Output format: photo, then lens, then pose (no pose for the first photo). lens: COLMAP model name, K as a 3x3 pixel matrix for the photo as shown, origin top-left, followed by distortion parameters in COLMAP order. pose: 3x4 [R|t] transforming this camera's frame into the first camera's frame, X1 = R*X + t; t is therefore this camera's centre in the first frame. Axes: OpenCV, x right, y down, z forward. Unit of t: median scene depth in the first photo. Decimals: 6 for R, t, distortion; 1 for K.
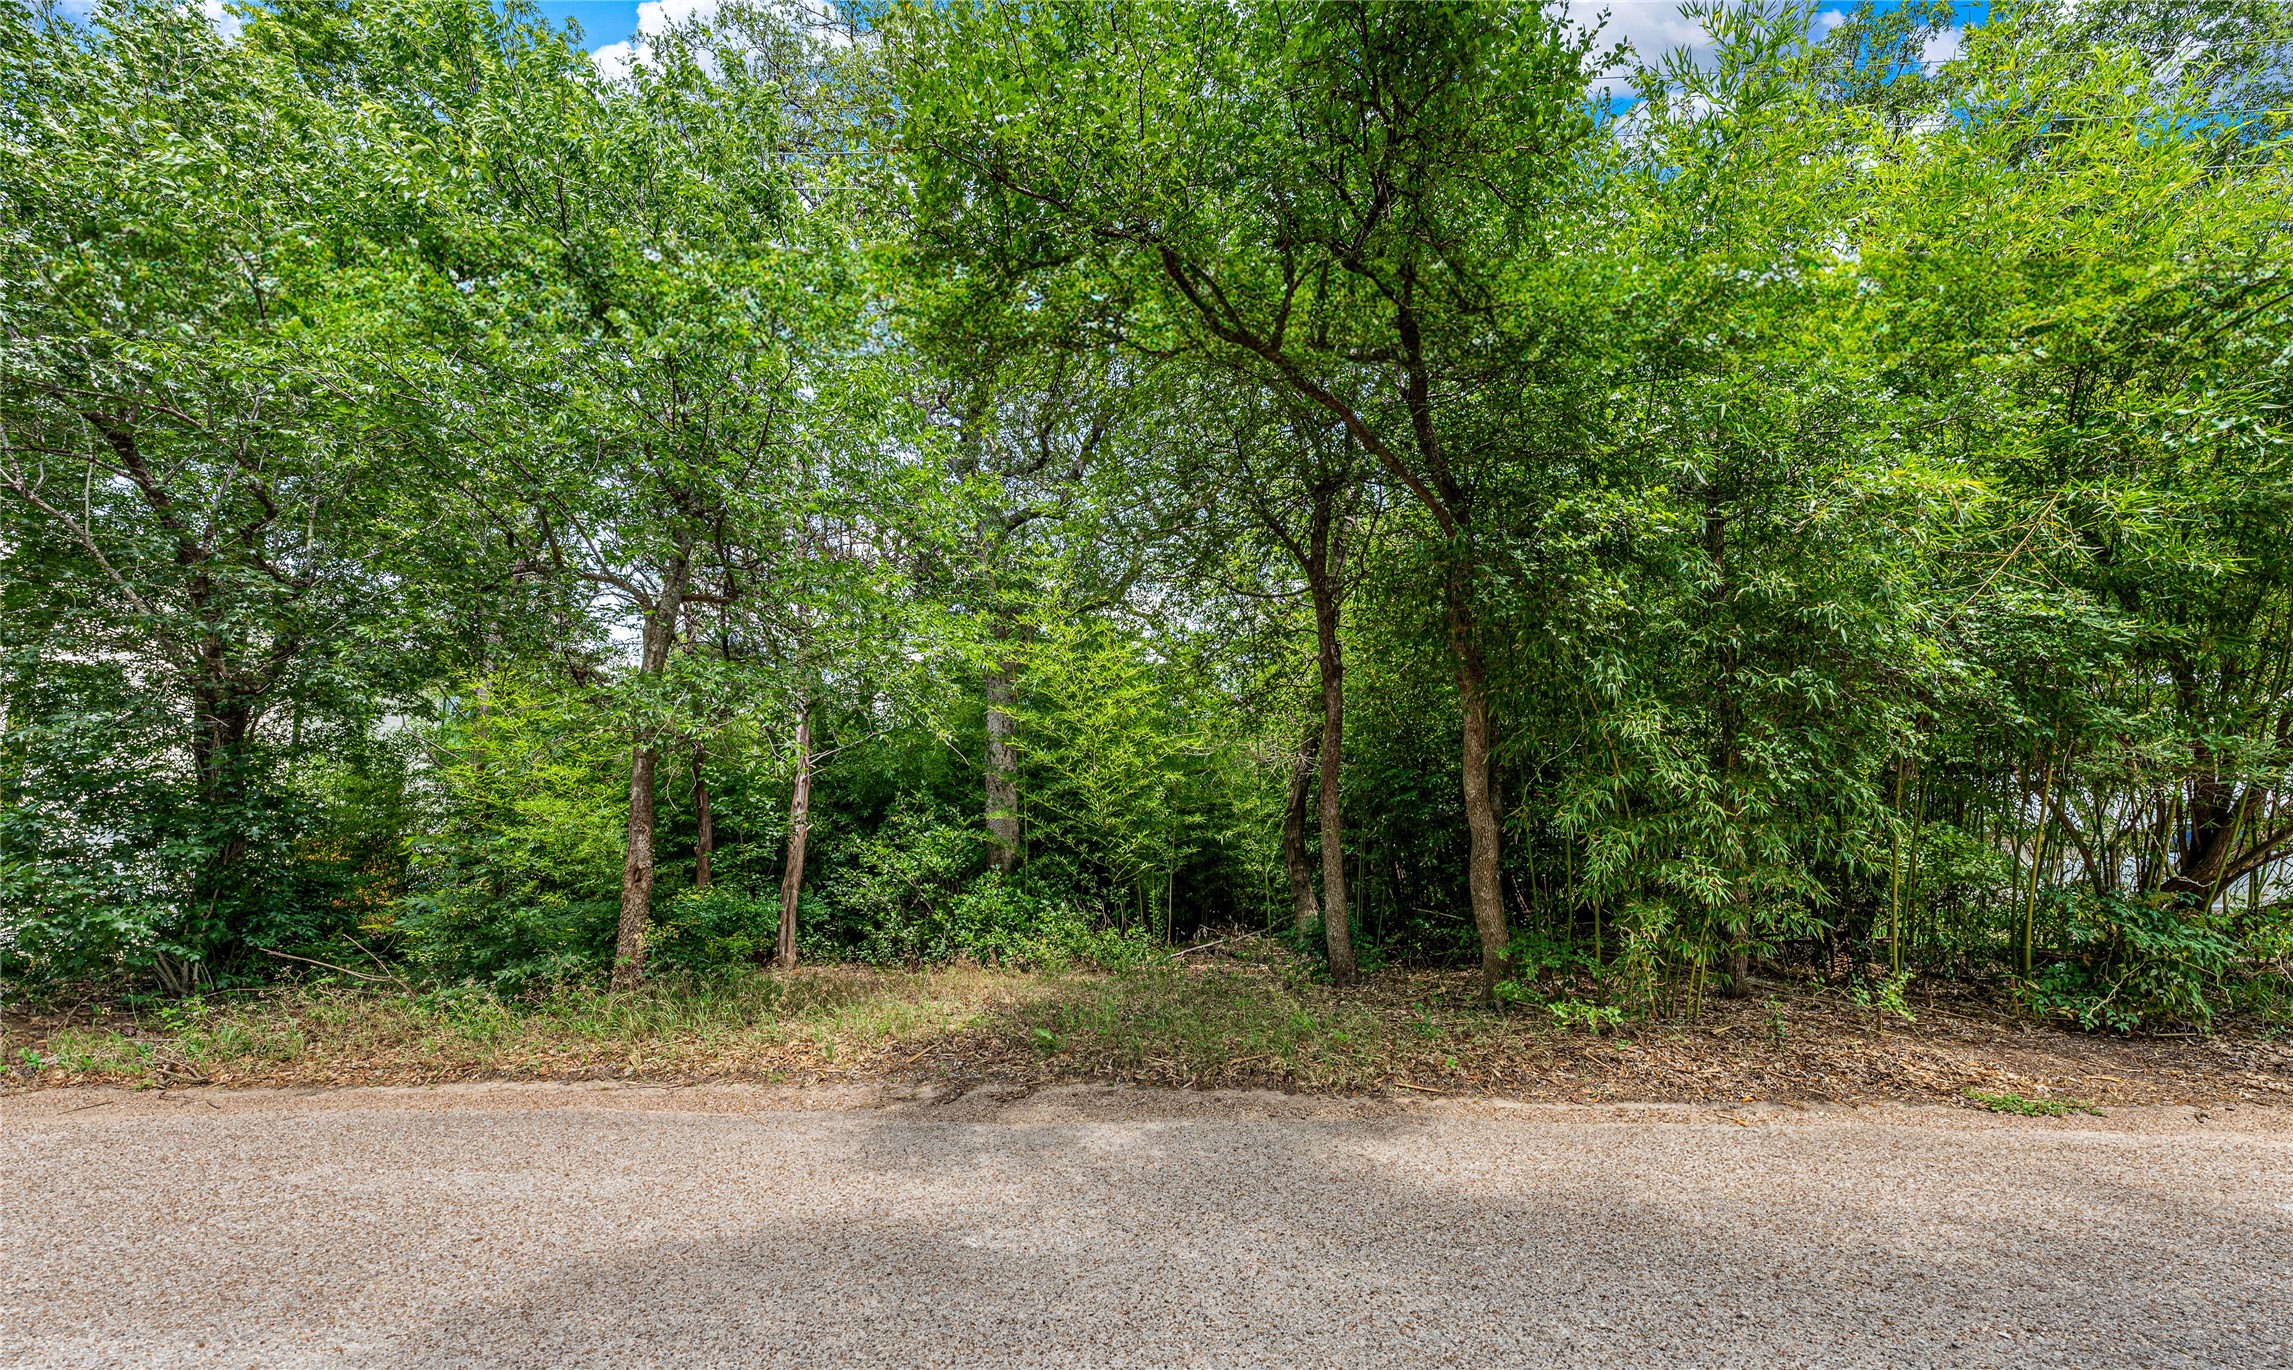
lens RADIAL K [[775.2, 0, 1166.8], [0, 775.2, 689.5], [0, 0, 1]] dist [0.000308, 0.000000]
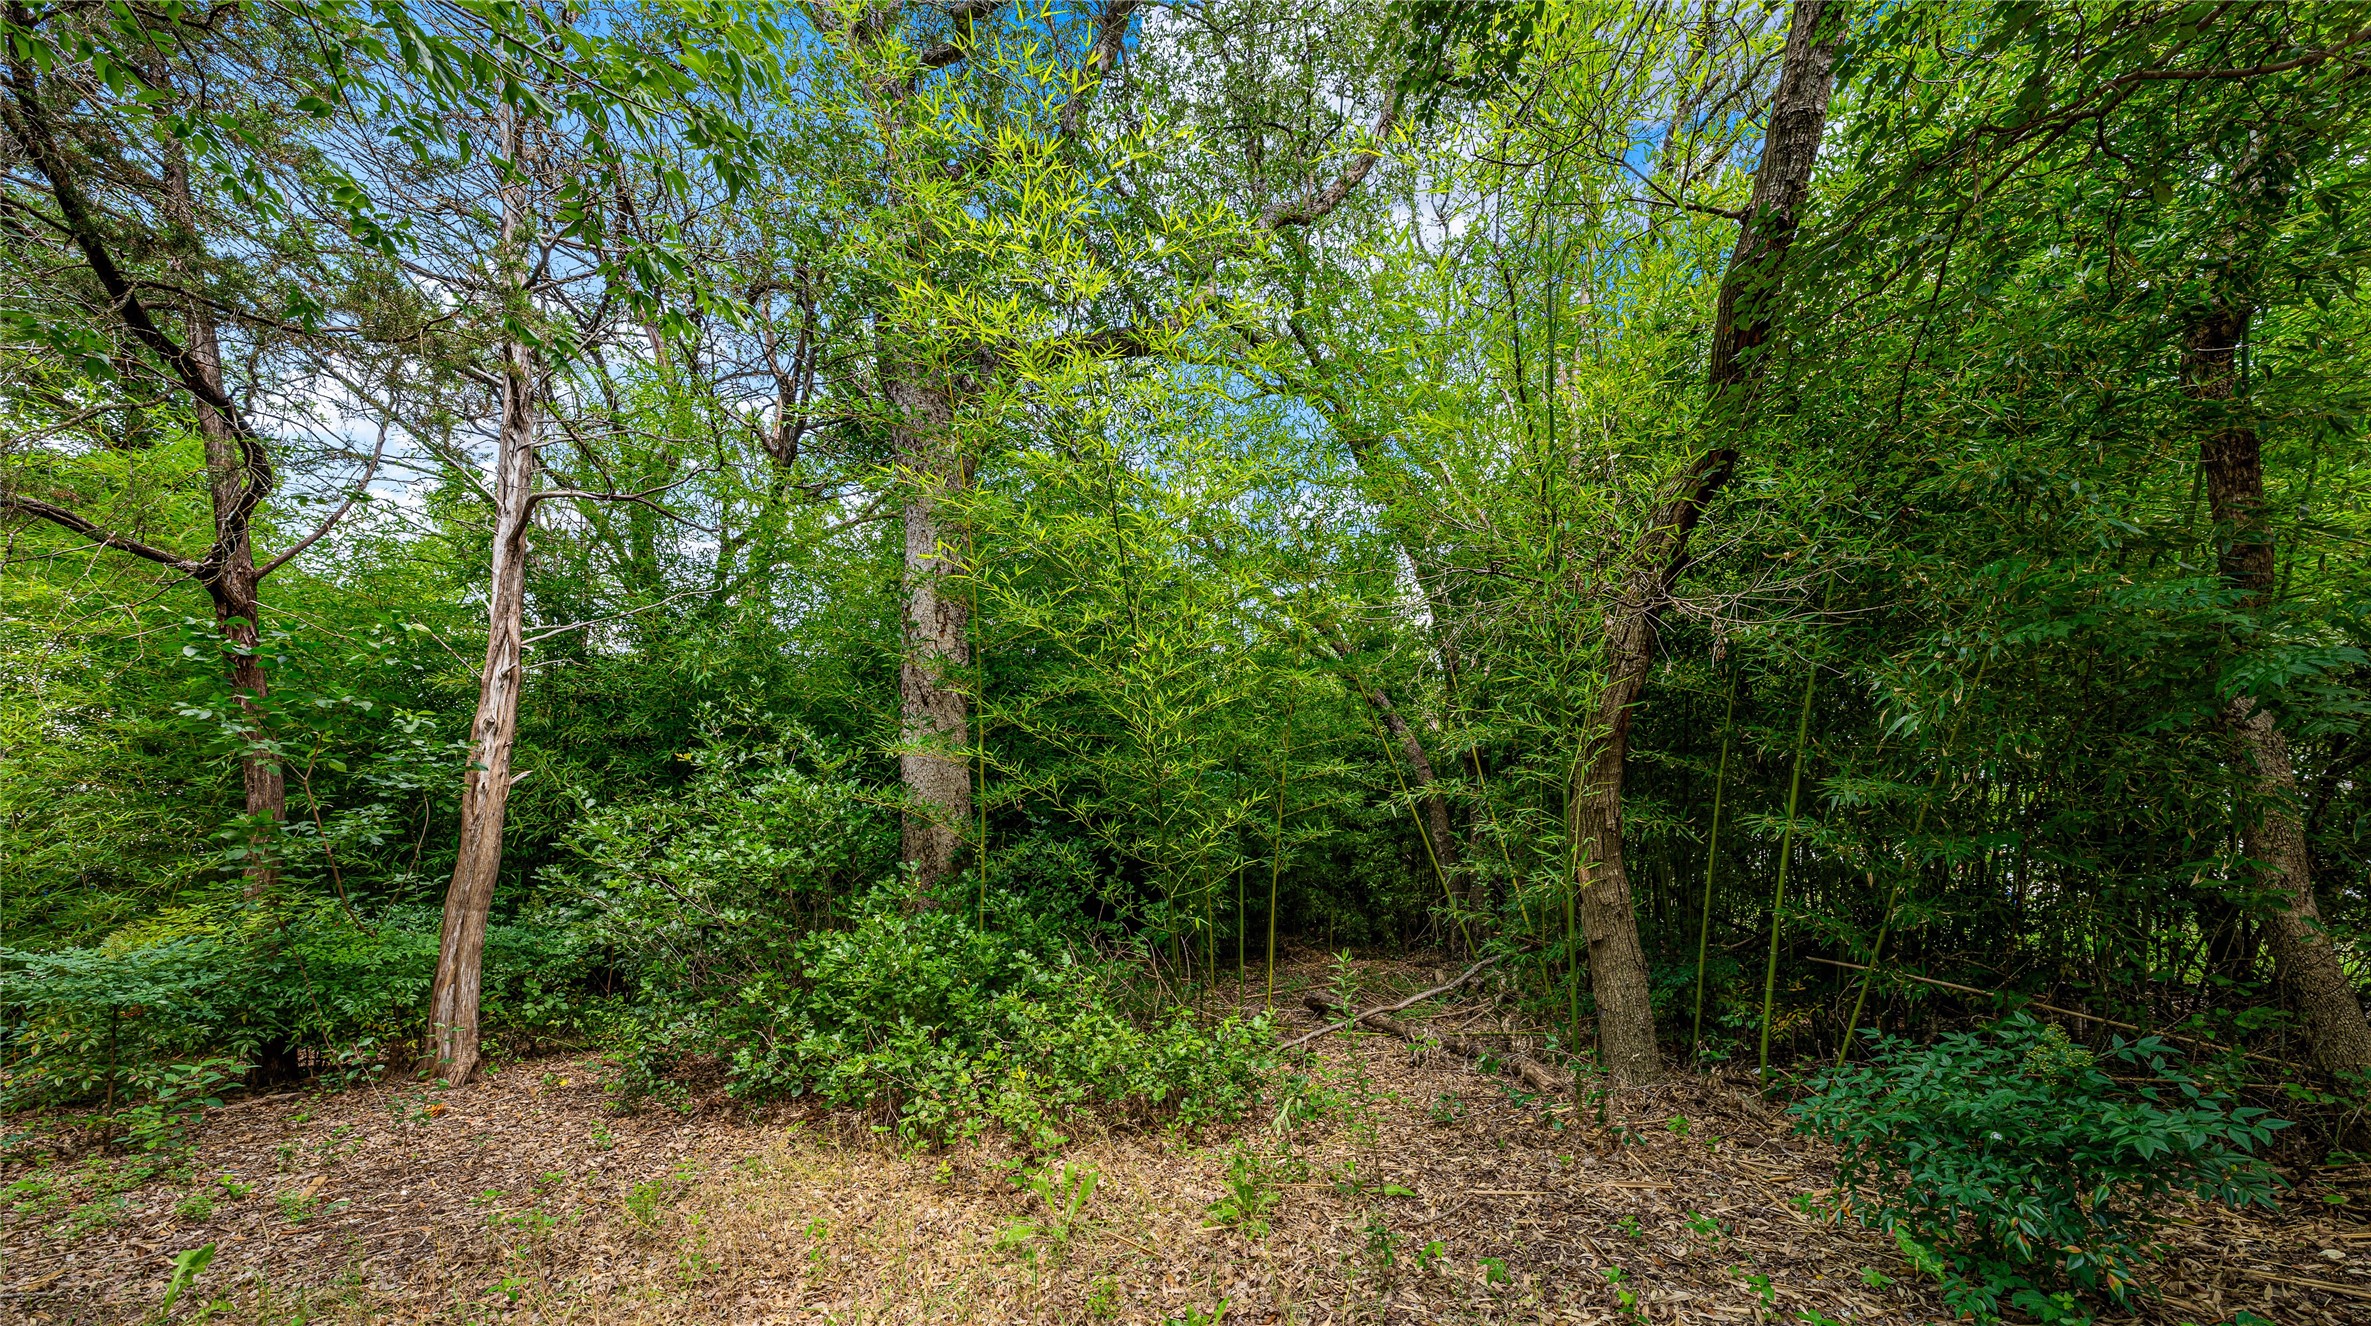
lens RADIAL K [[870.5, 0, 1167.4], [0, 870.5, 662.0], [0, 0, 1]] dist [-0.000290, 0.000004]
pose [[0.999947, 0.009320, 0.004338, -0.077711], [-0.009403, 0.999769, 0.019337, 0.100032], [-0.004157, -0.019377, 0.999804, 0.500562]]
